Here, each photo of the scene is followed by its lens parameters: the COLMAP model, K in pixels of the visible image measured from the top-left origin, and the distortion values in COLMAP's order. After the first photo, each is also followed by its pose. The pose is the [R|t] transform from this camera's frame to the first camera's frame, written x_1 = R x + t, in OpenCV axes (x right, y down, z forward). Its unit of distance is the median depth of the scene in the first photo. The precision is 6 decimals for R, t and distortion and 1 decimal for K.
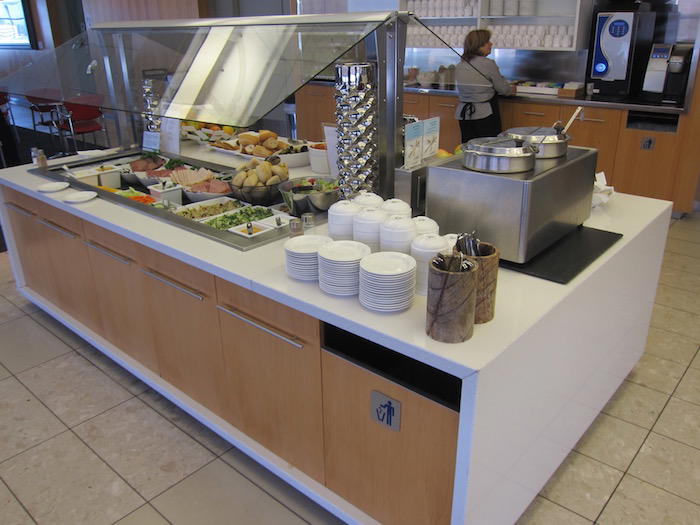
lens RADIAL K [[572.9, 0, 350.0], [0, 572.9, 262.5], [0, 0, 1]] dist [0.001415, -0.000565]
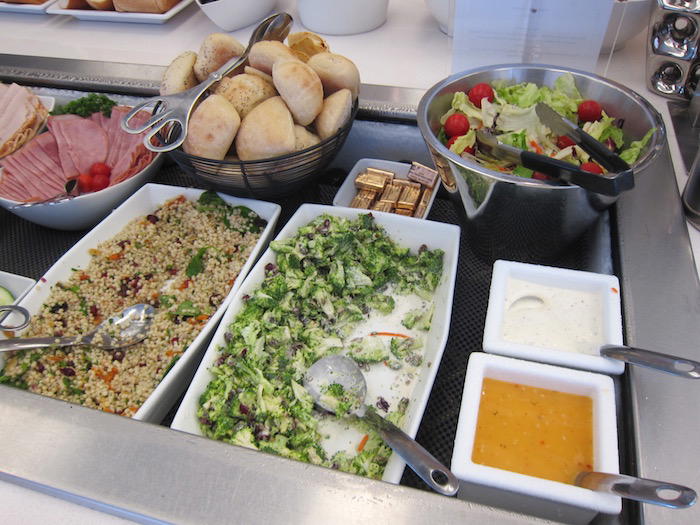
lens RADIAL K [[572.9, 0, 350.0], [0, 572.9, 262.5], [0, 0, 1]] dist [0.001415, -0.000565]
pose [[0.904419, -0.285646, 0.316909, -0.214920], [0.177973, 0.927674, 0.328247, -0.146849], [-0.387751, -0.240472, 0.889844, 0.637465]]
